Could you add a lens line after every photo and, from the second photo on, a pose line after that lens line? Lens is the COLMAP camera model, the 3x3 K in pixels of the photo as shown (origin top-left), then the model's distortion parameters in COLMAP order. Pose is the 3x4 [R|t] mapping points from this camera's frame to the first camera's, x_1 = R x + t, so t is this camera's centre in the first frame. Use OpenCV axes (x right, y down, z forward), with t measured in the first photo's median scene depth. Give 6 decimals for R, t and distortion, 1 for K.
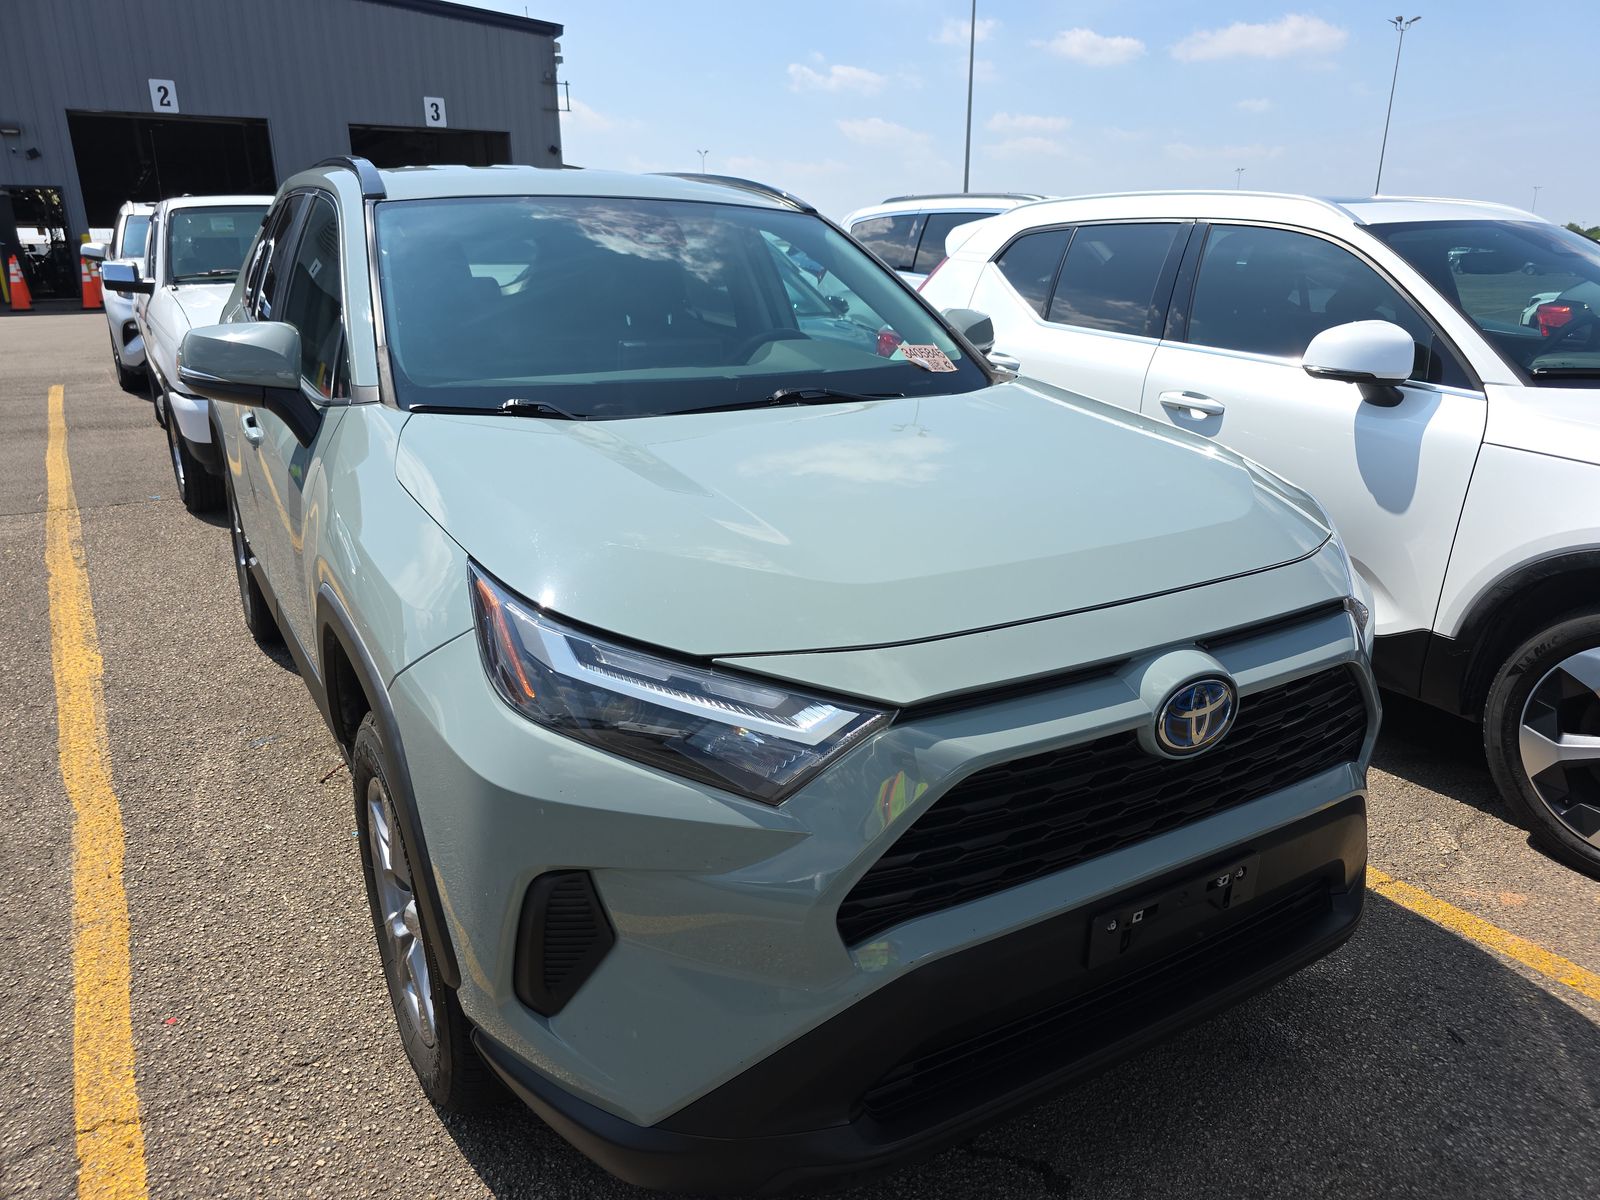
lens RADIAL K [[1082.5, 0, 800.9], [0, 1082.5, 553.0], [0, 0, 1]] dist [0.032936, -0.034555]
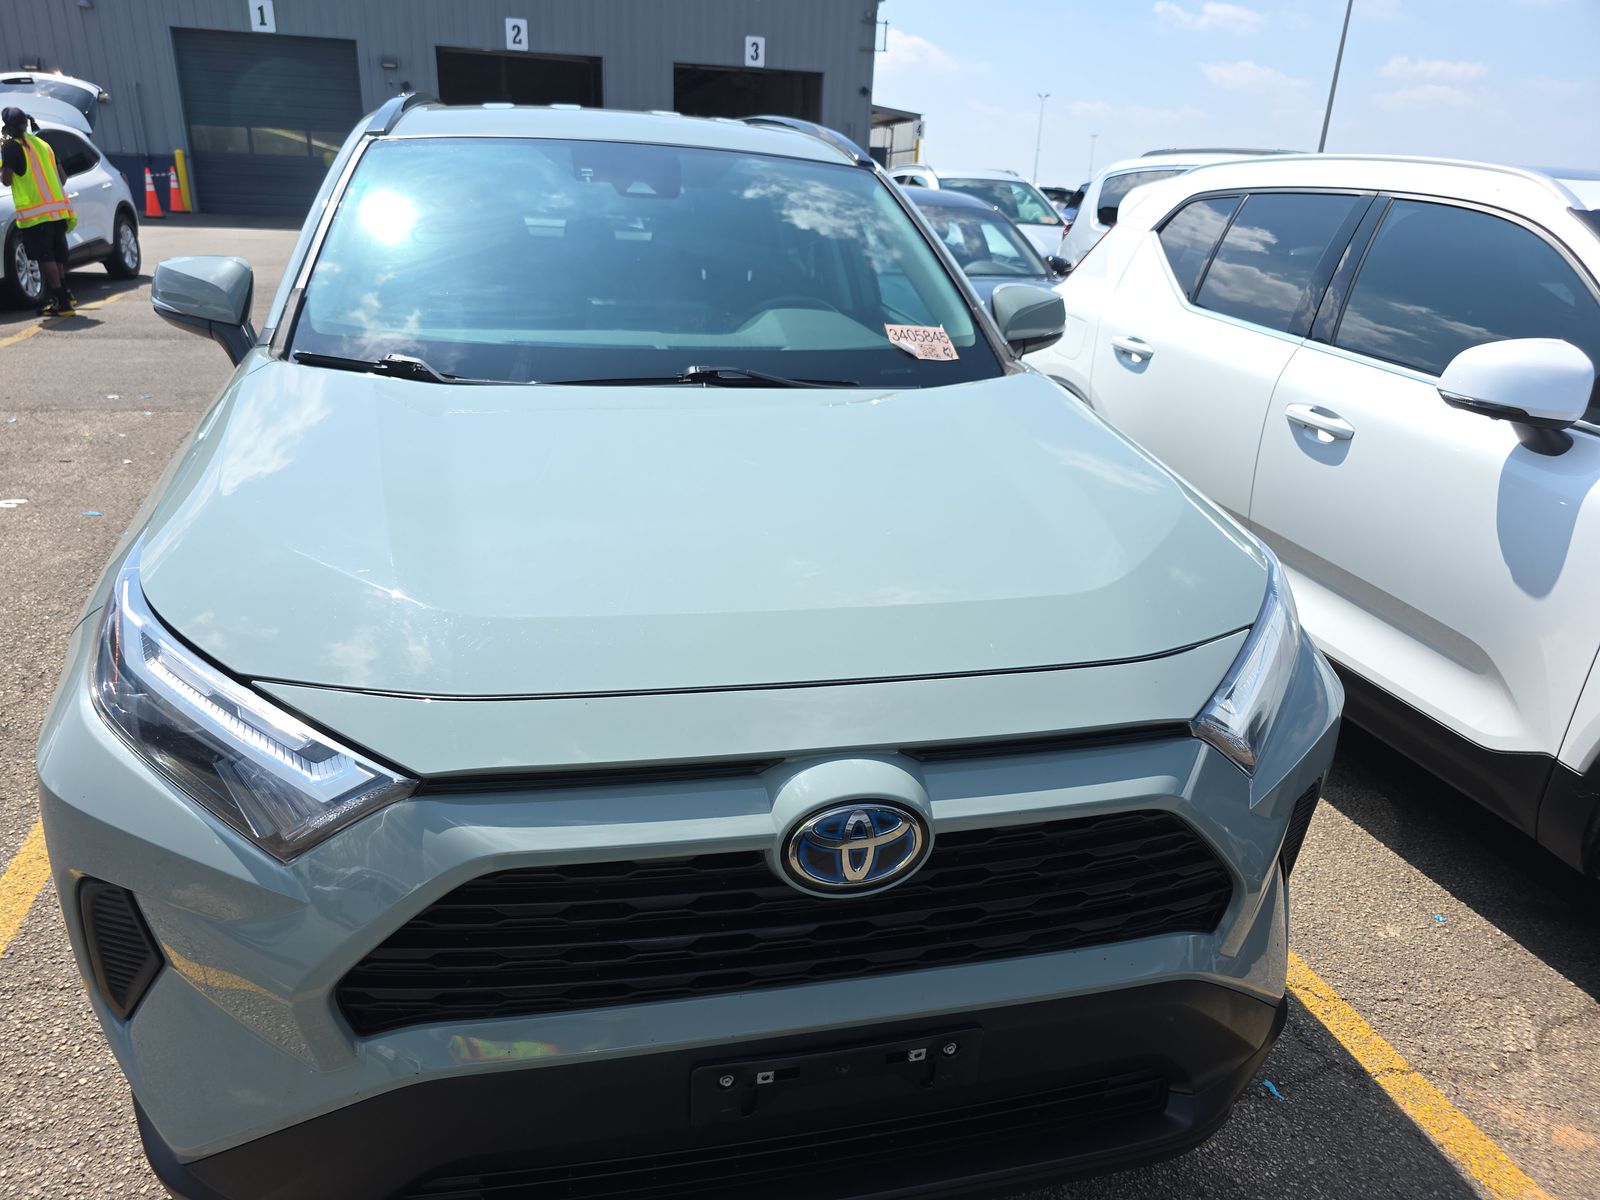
lens RADIAL K [[1082.5, 0, 800.9], [0, 1082.5, 553.0], [0, 0, 1]] dist [0.032936, -0.034555]
pose [[0.952611, 0.134209, -0.272984, 0.260138], [-0.121728, 0.990610, 0.062235, -0.051392], [0.278773, -0.026056, 0.960003, 0.131222]]
